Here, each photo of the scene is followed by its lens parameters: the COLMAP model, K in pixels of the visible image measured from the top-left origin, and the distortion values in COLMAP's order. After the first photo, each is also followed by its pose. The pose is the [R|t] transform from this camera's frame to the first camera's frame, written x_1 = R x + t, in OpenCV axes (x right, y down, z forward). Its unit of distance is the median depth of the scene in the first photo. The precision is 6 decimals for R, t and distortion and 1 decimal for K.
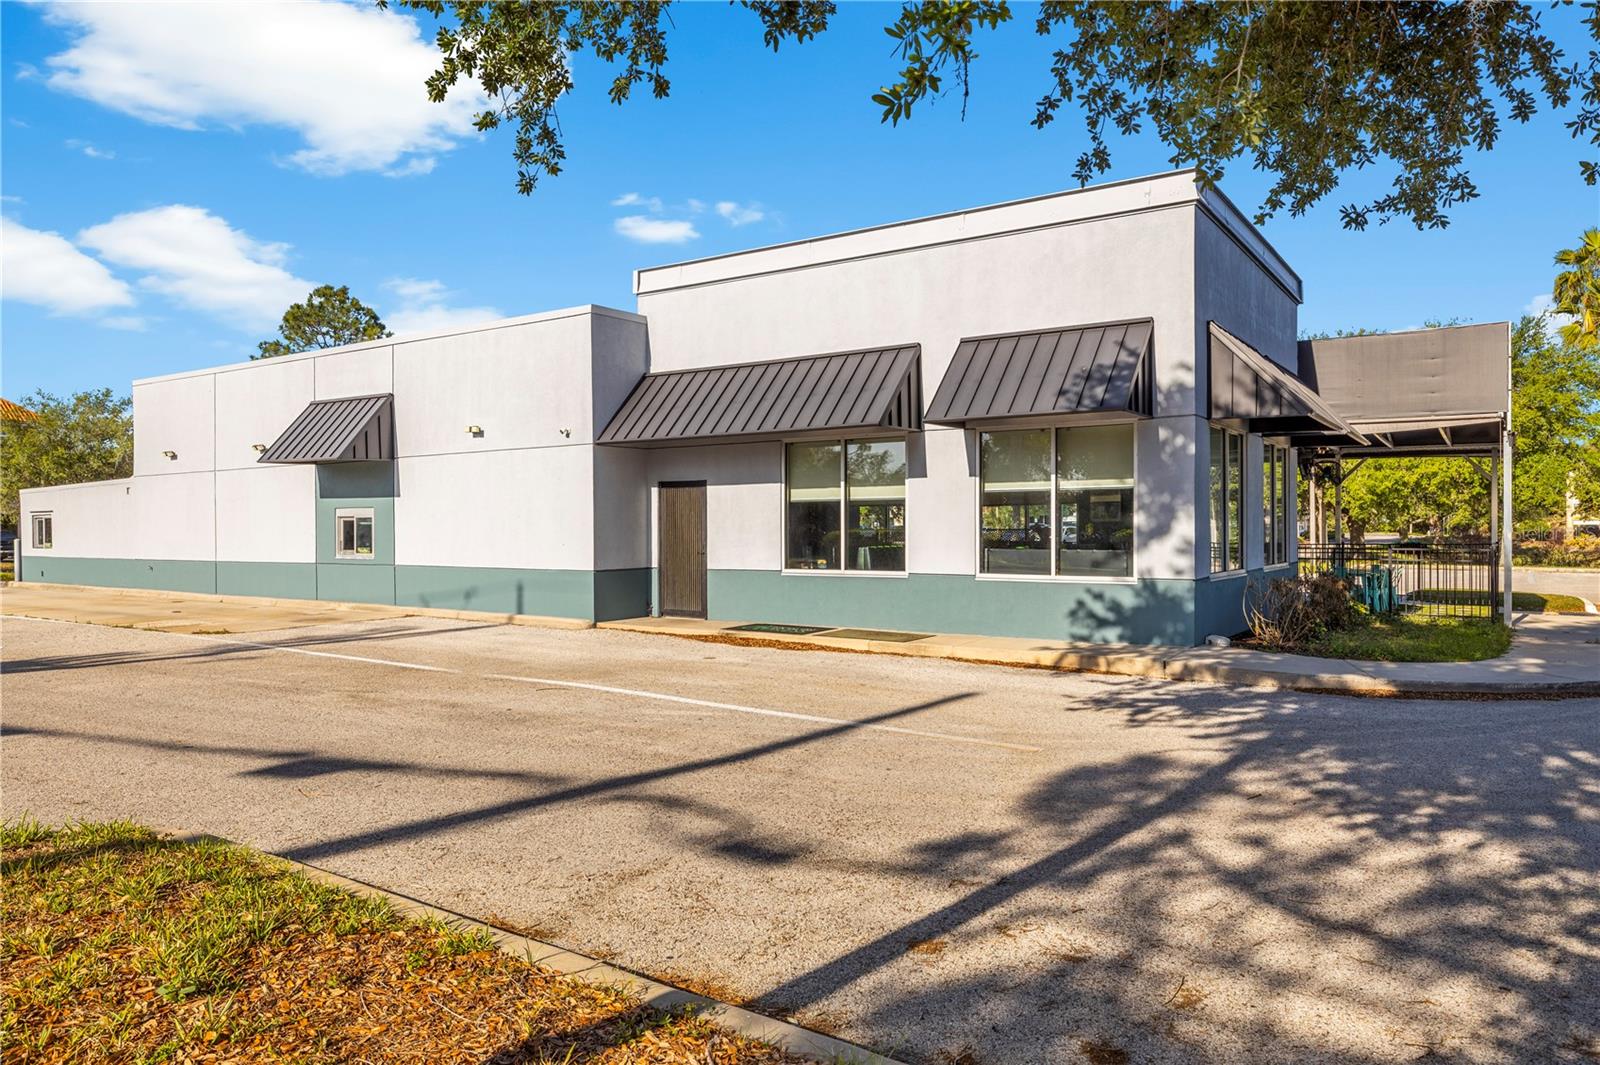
lens RADIAL K [[1081.7, 0, 800.0], [0, 1081.7, 532.5], [0, 0, 1]] dist [0.015440, -0.001021]
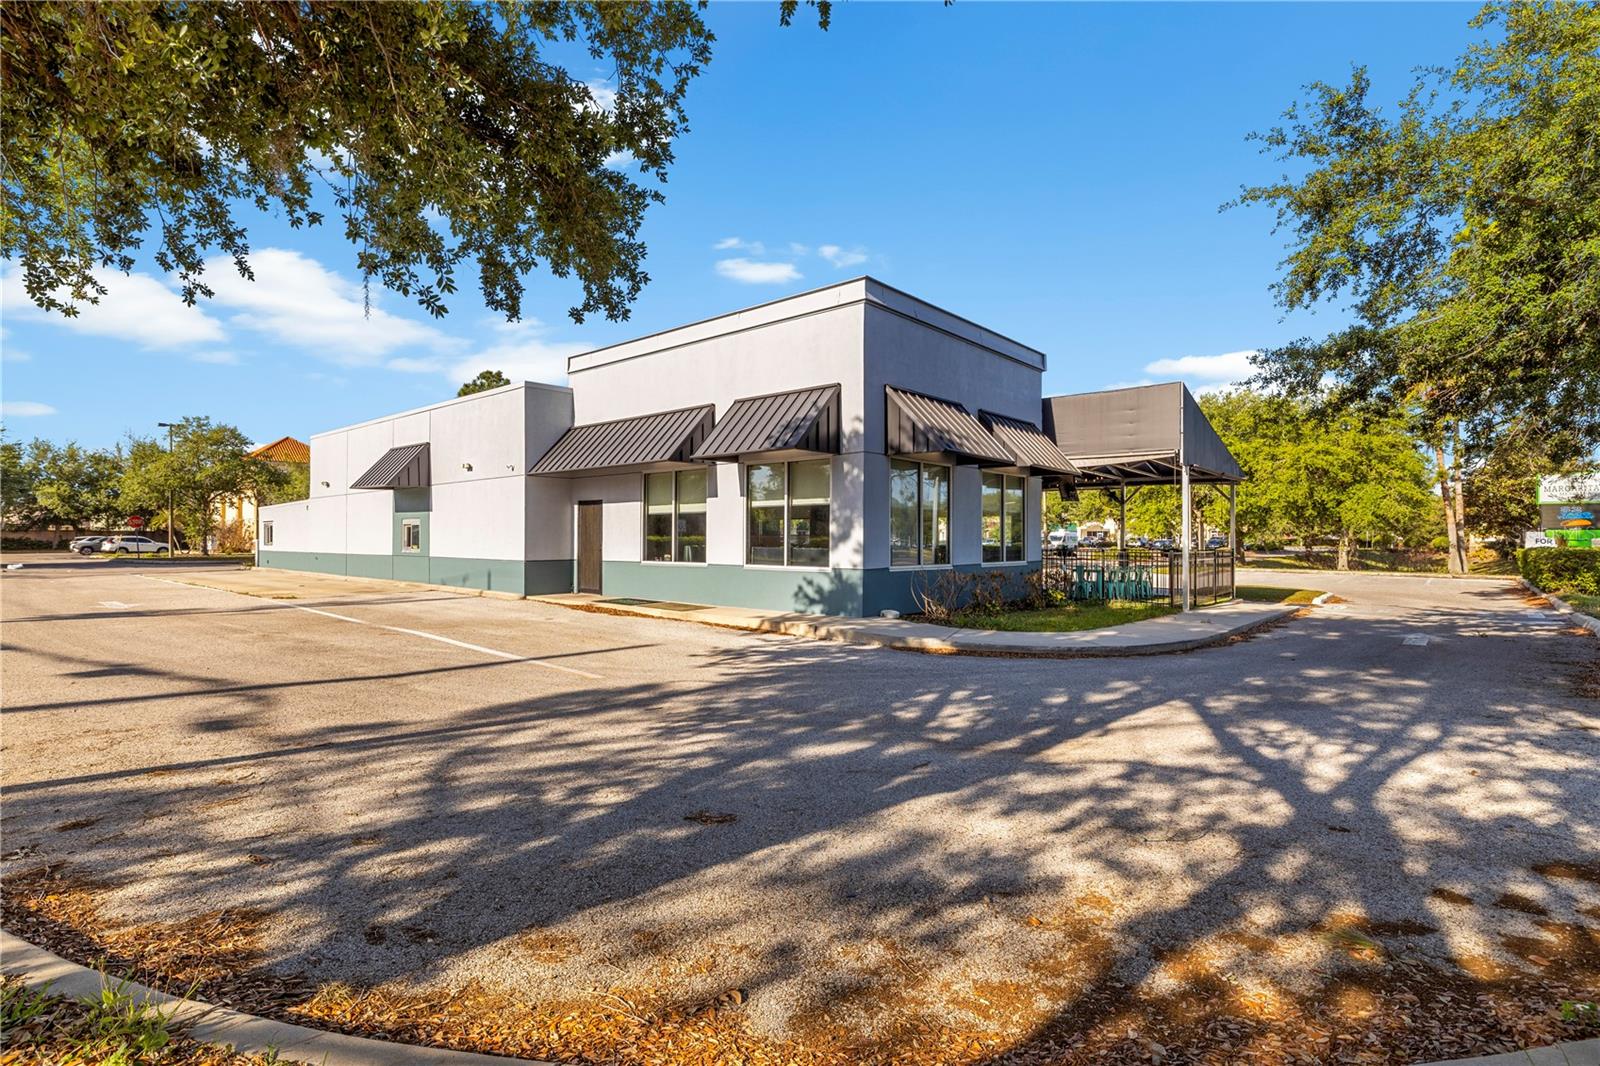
lens RADIAL K [[782.0, 0, 800.0], [0, 782.0, 533.0], [0, 0, 1]] dist [0.003114, 0.000067]
pose [[0.992347, 0.007742, -0.123239, 0.348583], [-0.009196, 0.999895, -0.011235, 0.006385], [0.123139, 0.012282, 0.992313, -0.013853]]
